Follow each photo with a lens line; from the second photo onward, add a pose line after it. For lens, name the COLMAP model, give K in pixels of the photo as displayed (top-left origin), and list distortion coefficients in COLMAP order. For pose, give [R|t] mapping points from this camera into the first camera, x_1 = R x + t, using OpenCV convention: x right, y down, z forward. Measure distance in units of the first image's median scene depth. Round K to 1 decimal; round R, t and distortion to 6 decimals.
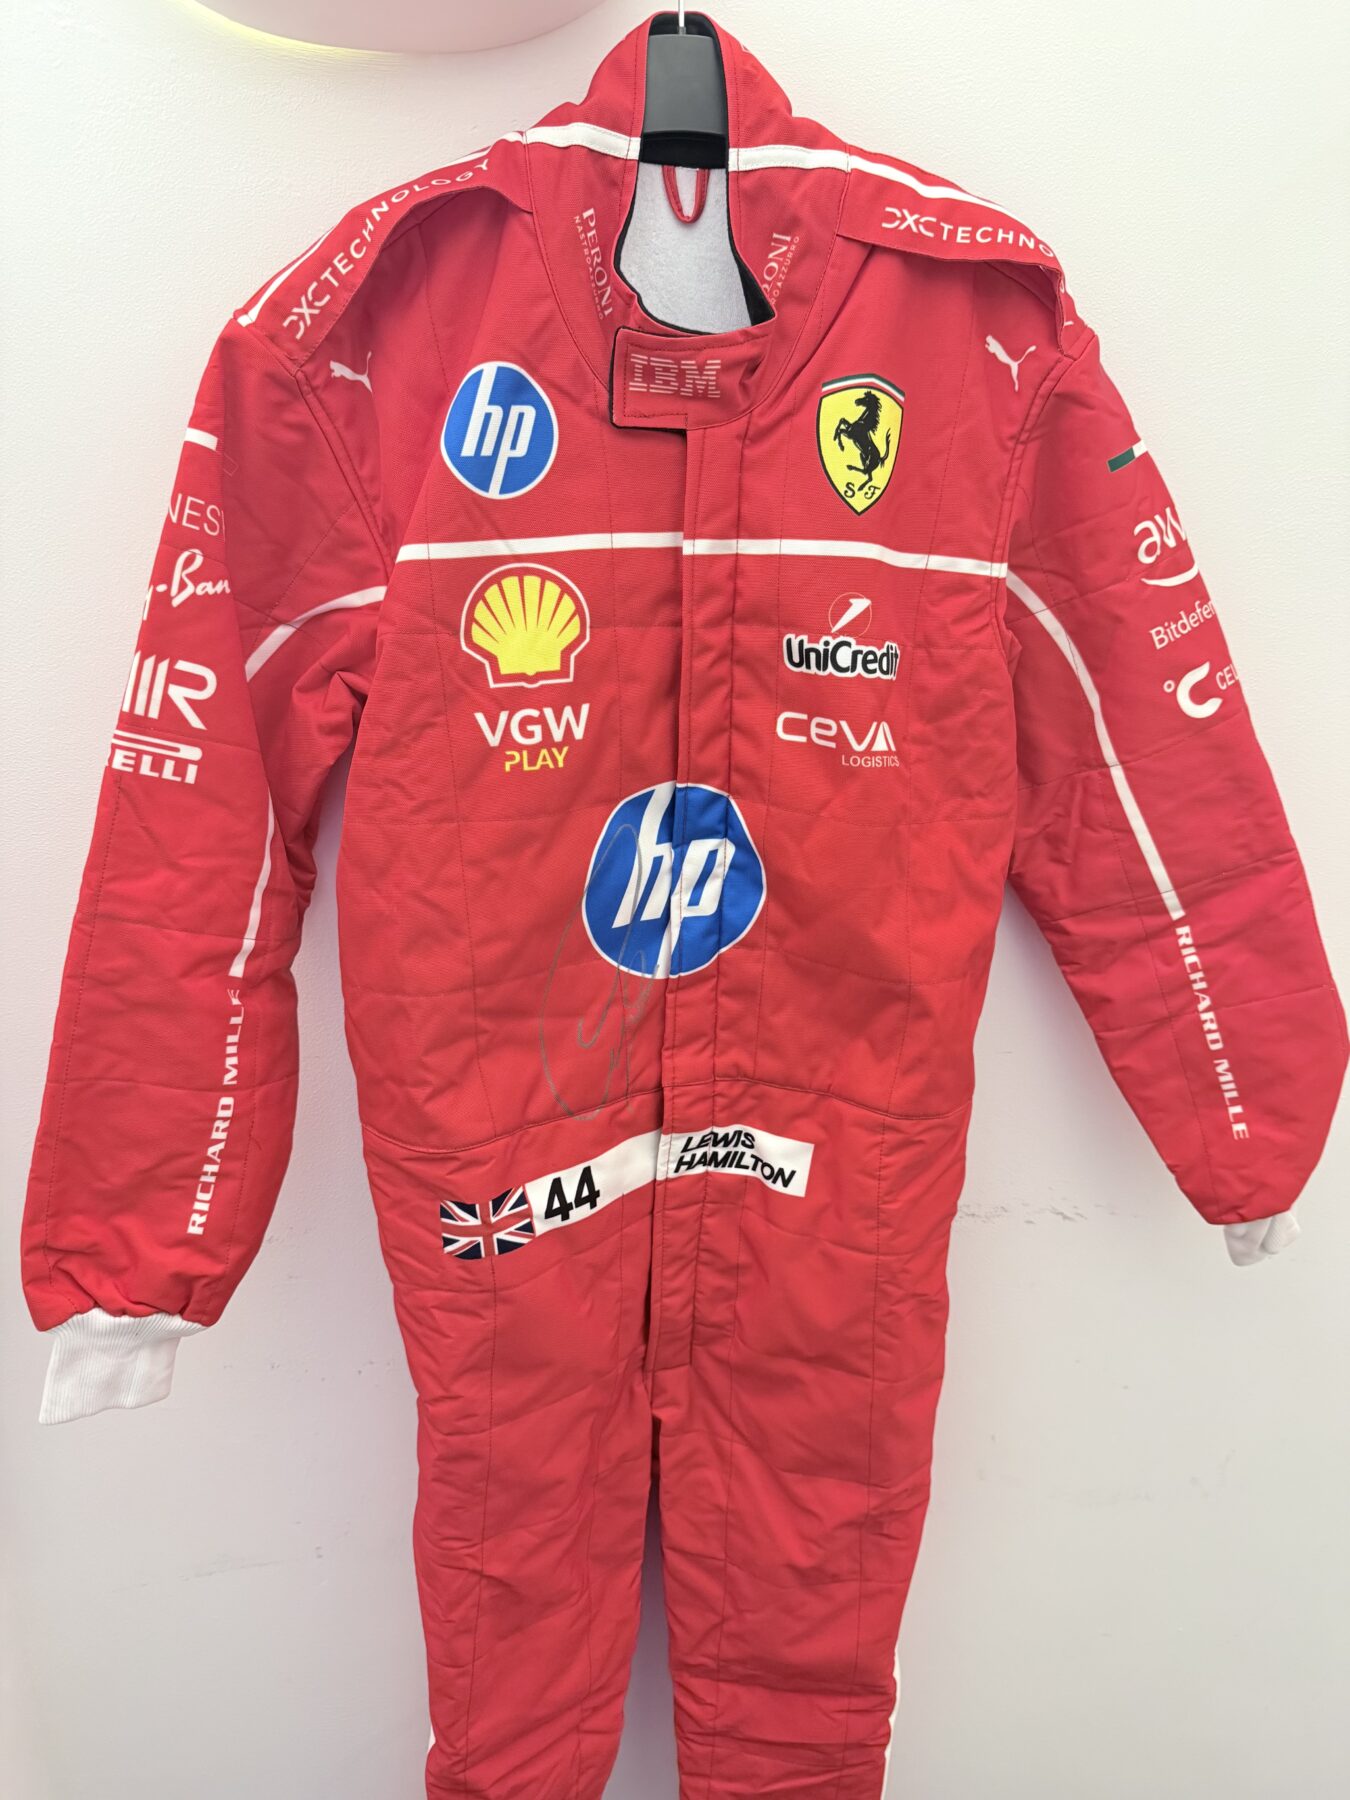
lens RADIAL K [[1266.0, 0, 675.0], [0, 1266.0, 900.0], [0, 0, 1]] dist [0.172984, -0.372878]
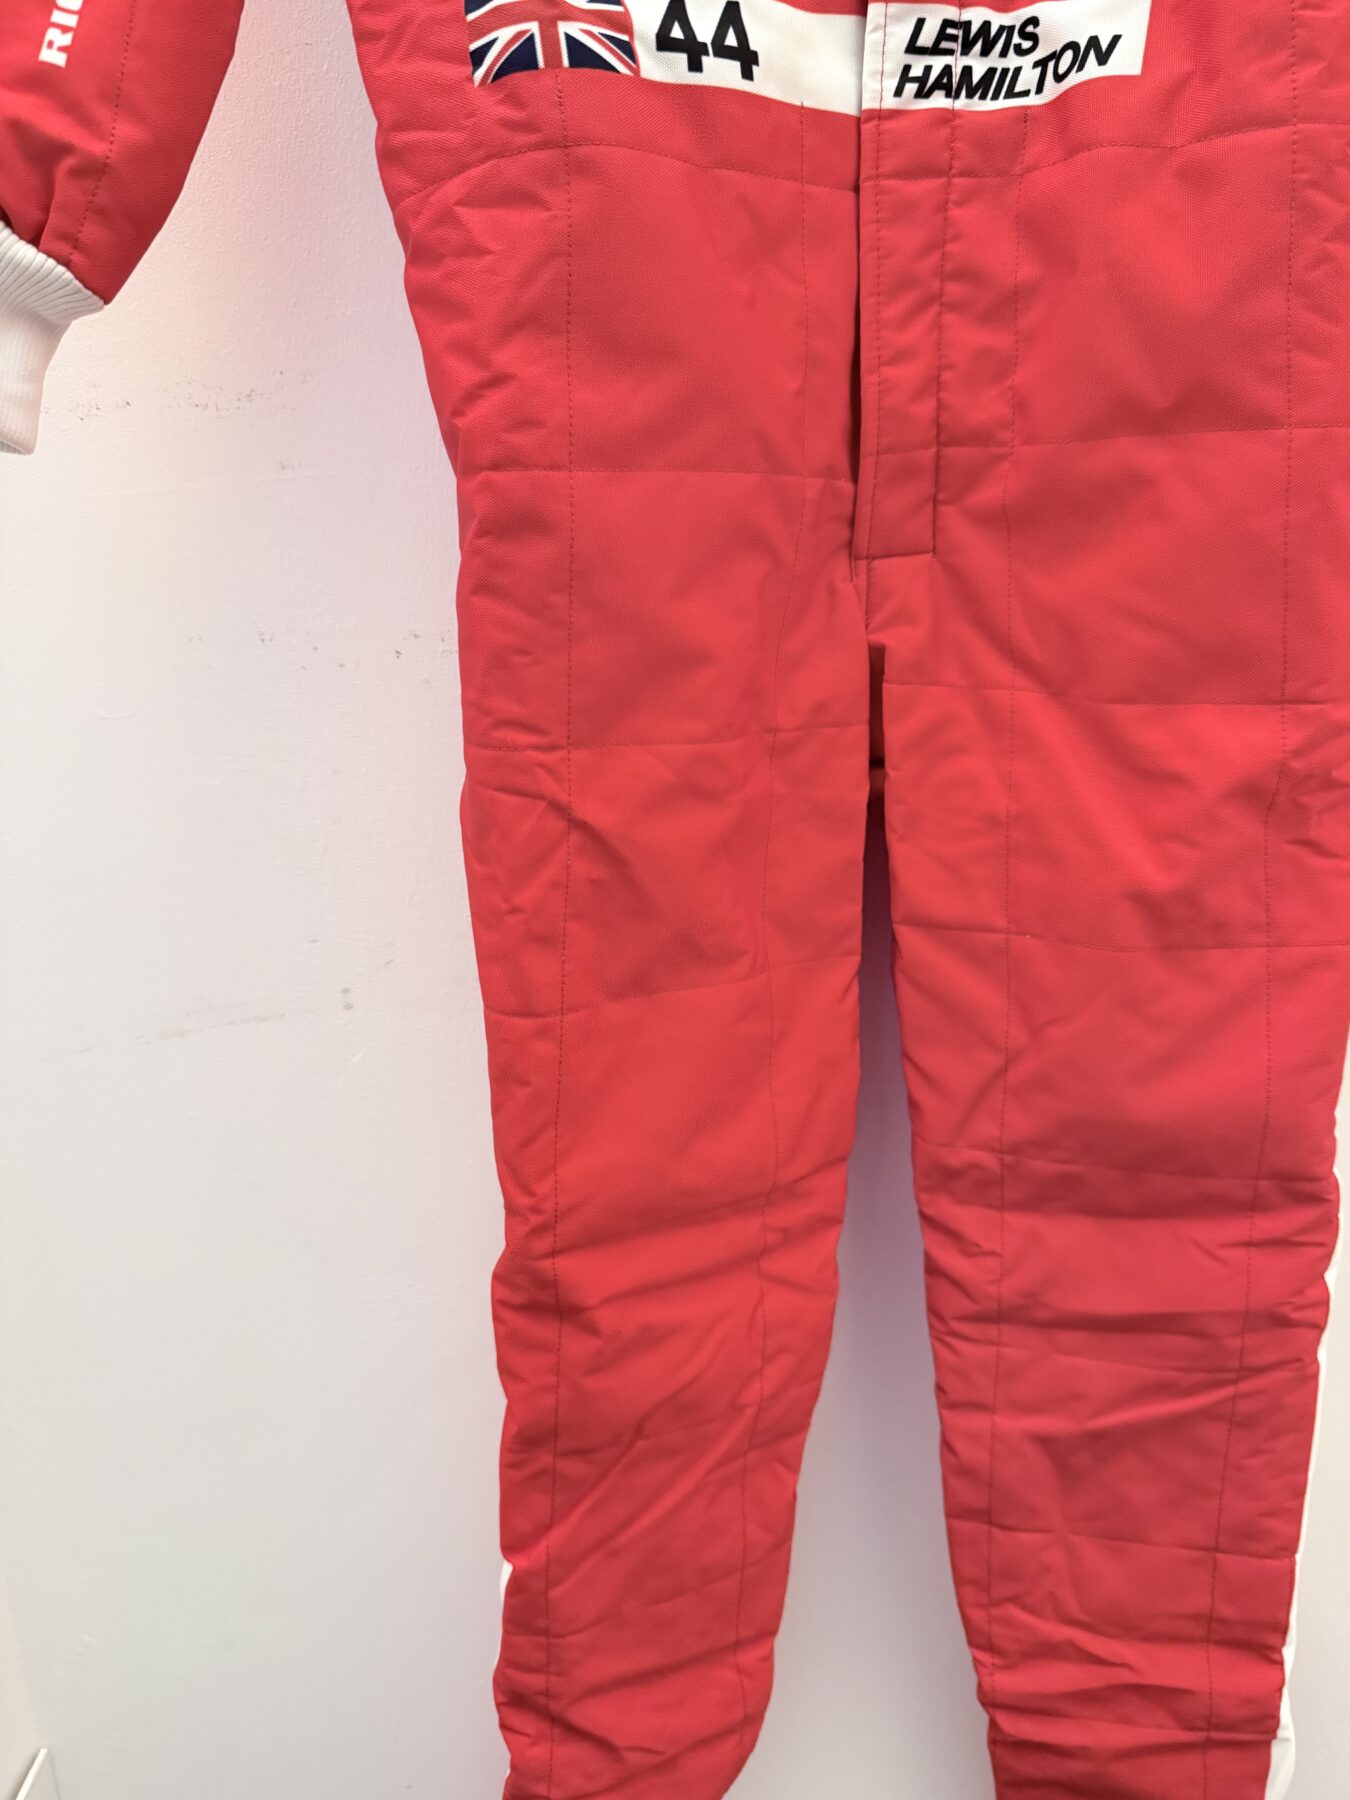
lens RADIAL K [[1290.6, 0, 670.9], [0, 1290.6, 894.4], [0, 0, 1]] dist [0.020228, -0.040840]
pose [[0.987402, -0.034131, -0.154510, -0.022827], [0.017527, 0.994042, -0.107579, 0.659552], [0.157261, 0.103516, 0.982117, 0.493503]]
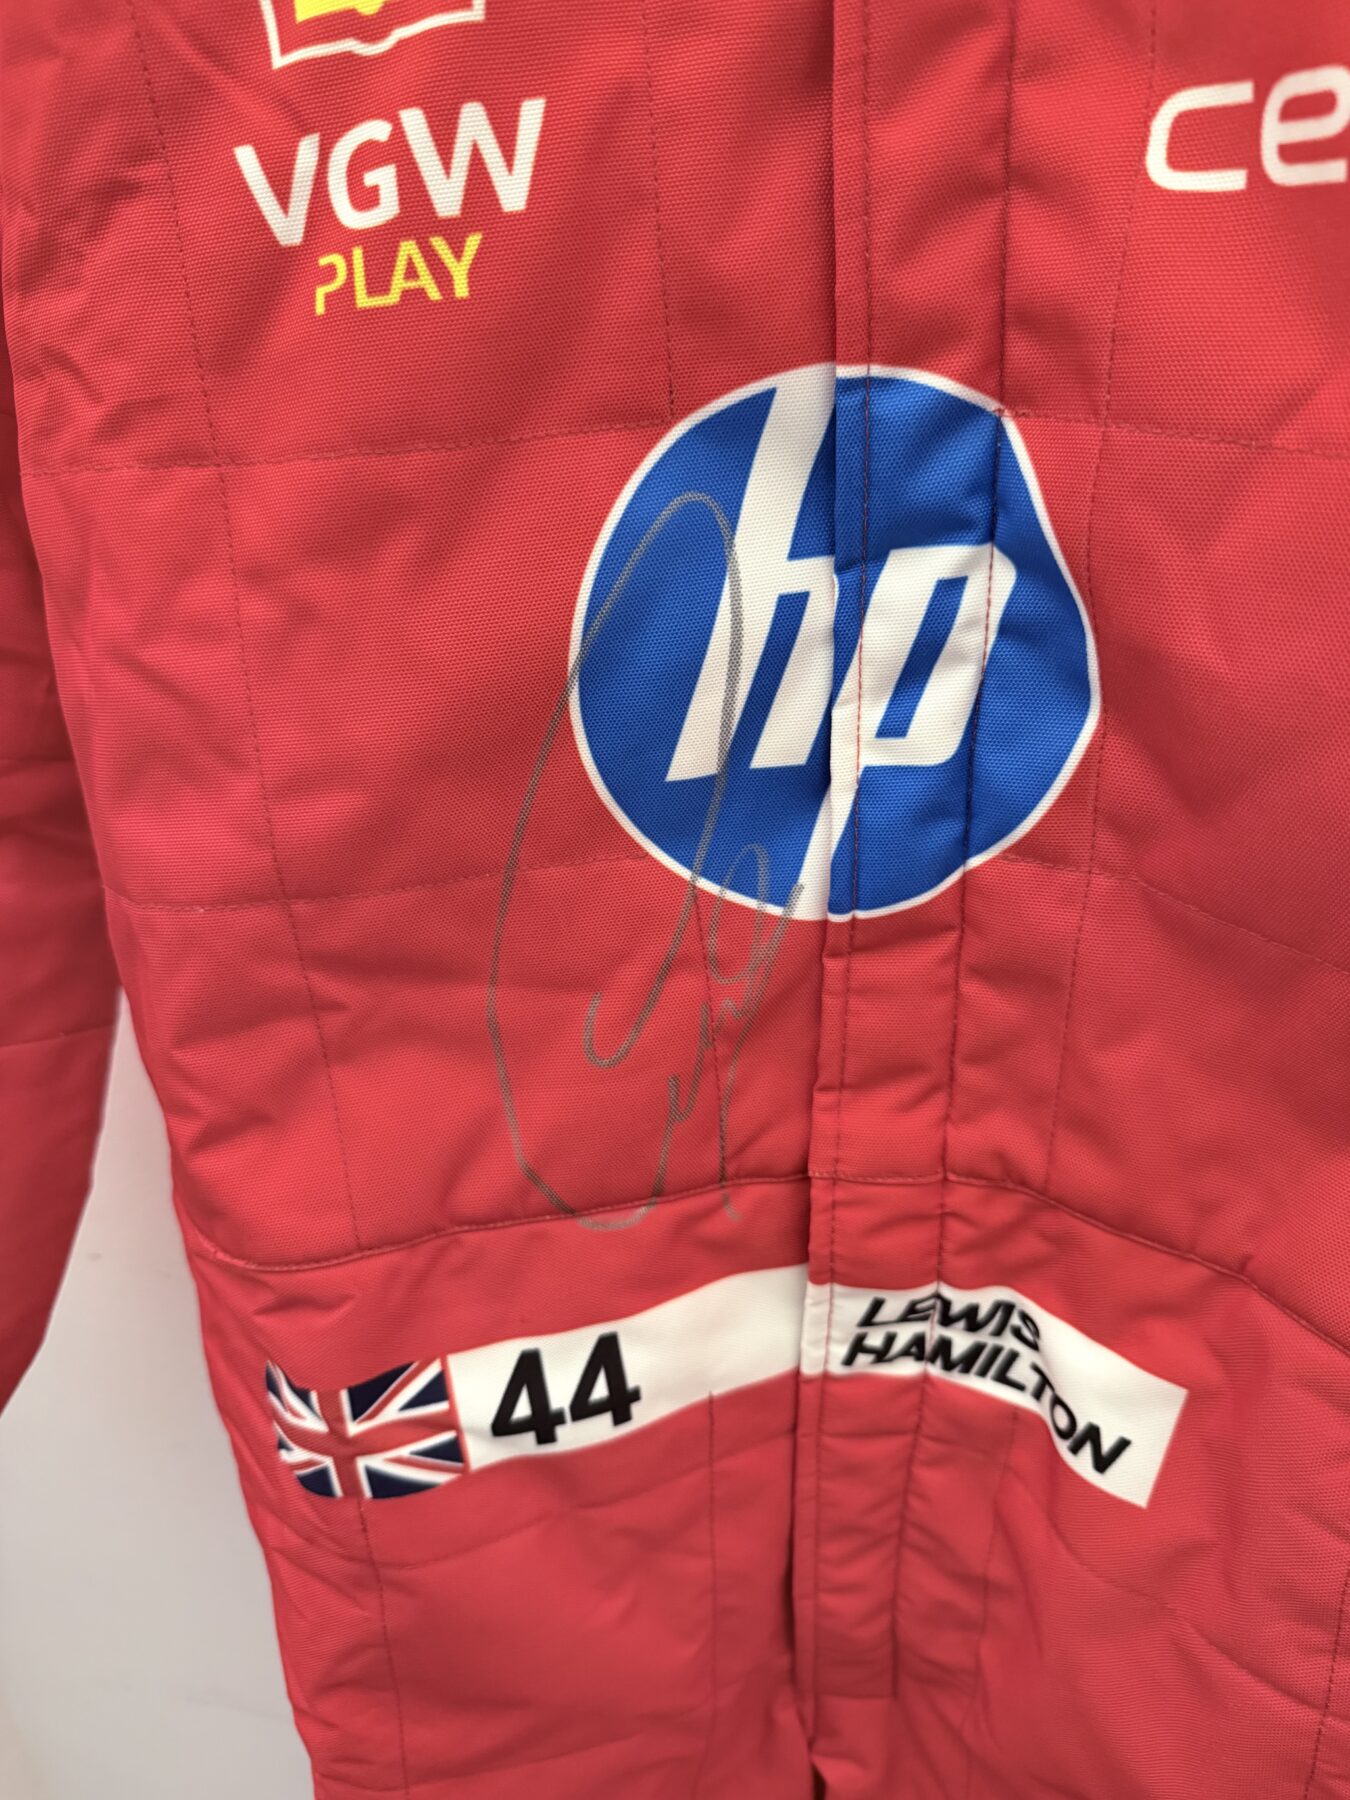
lens RADIAL K [[1313.5, 0, 681.4], [0, 1313.5, 897.2], [0, 0, 1]] dist [-0.020212, -0.011501]
pose [[0.920931, 0.100738, -0.376481, 0.106044], [-0.064570, 0.992104, 0.107517, 0.014221], [0.384339, -0.074706, 0.920164, 0.621405]]
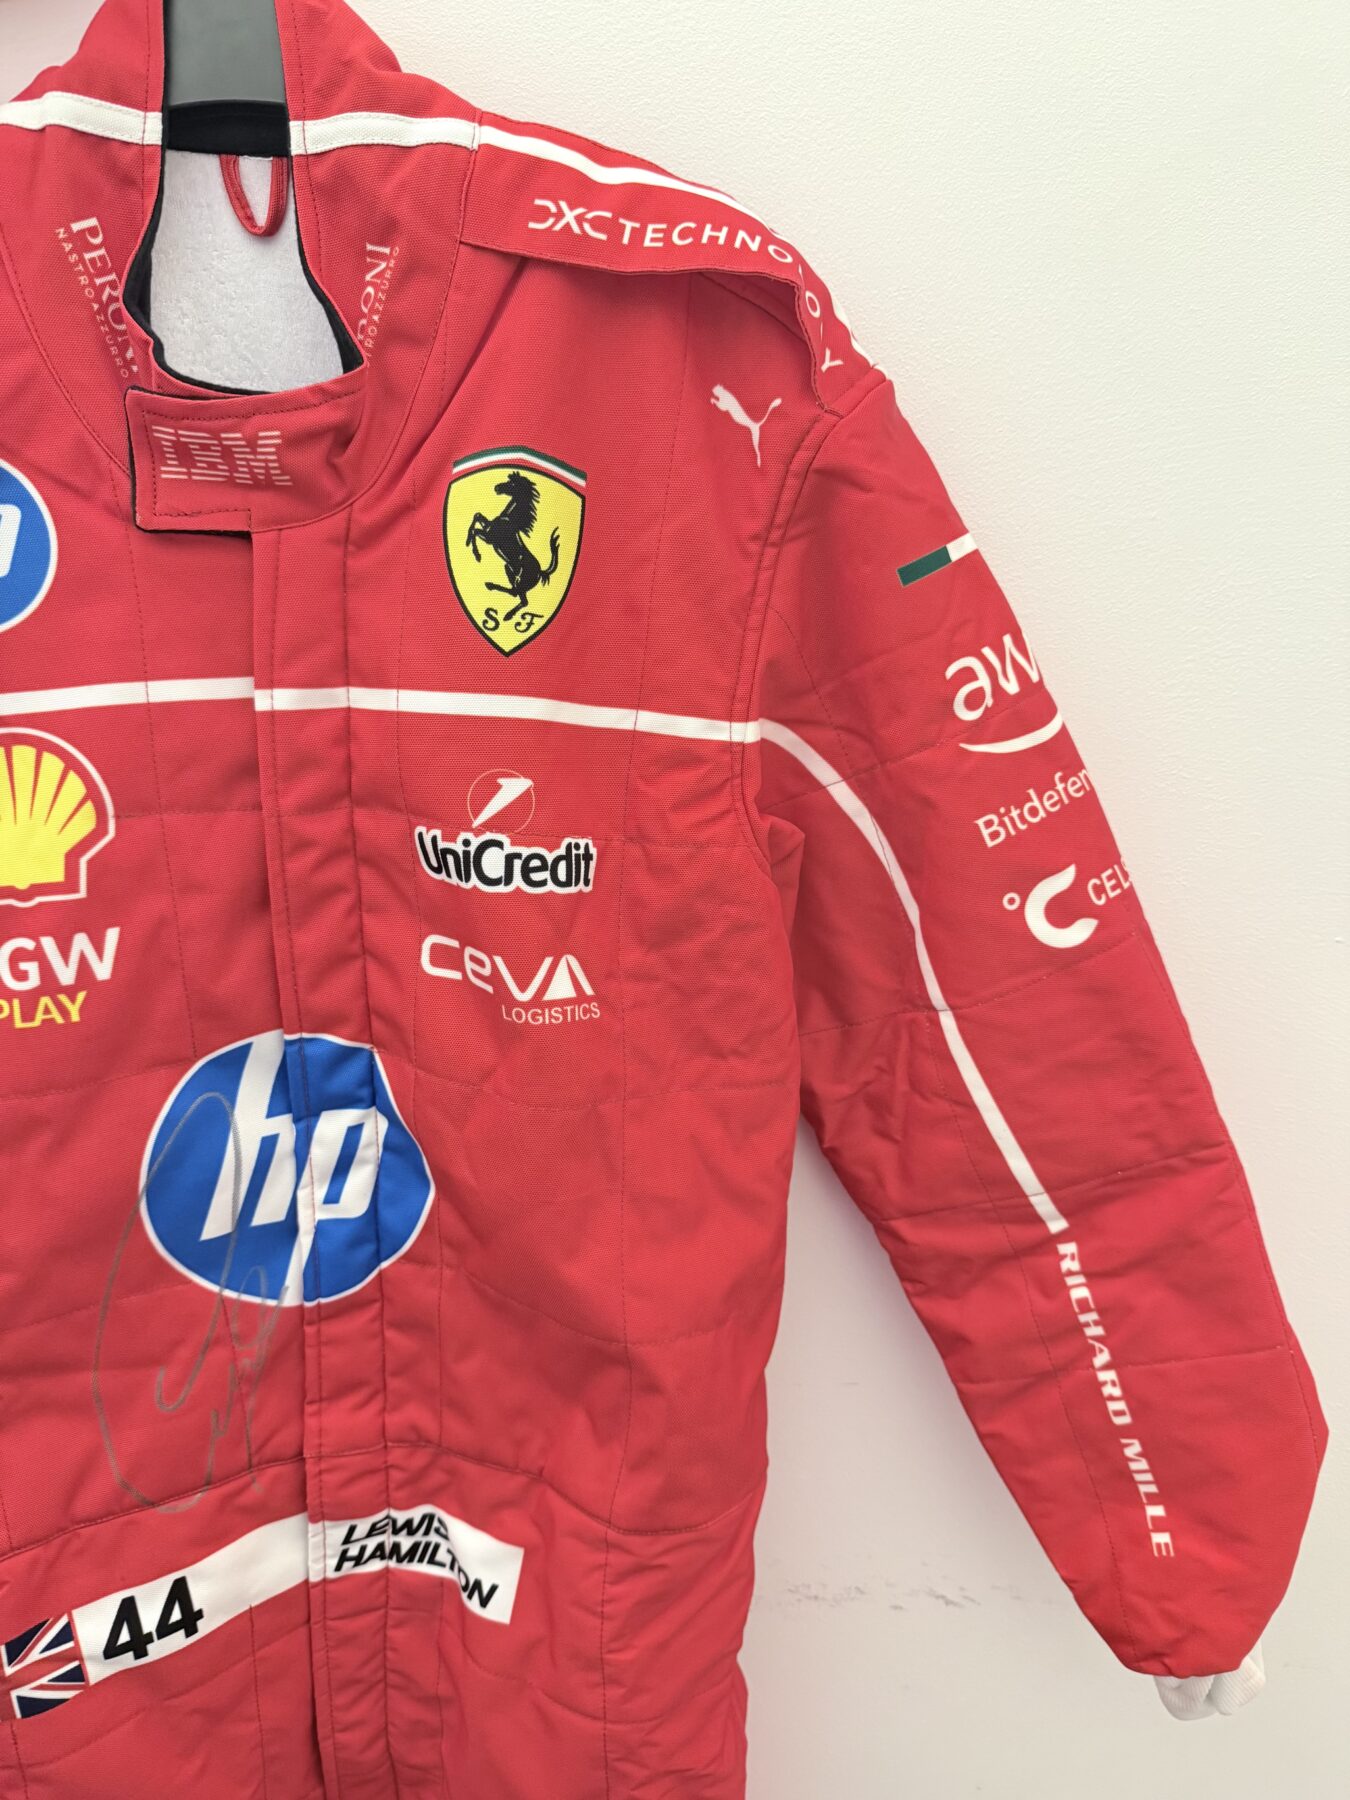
lens RADIAL K [[1276.1, 0, 675.0], [0, 1276.1, 900.0], [0, 0, 1]] dist [0.018825, -0.056403]
pose [[0.996299, 0.007762, -0.085601, 0.256224], [-0.012322, 0.998525, -0.052878, -0.124735], [0.085064, 0.053737, 0.994925, 0.323022]]
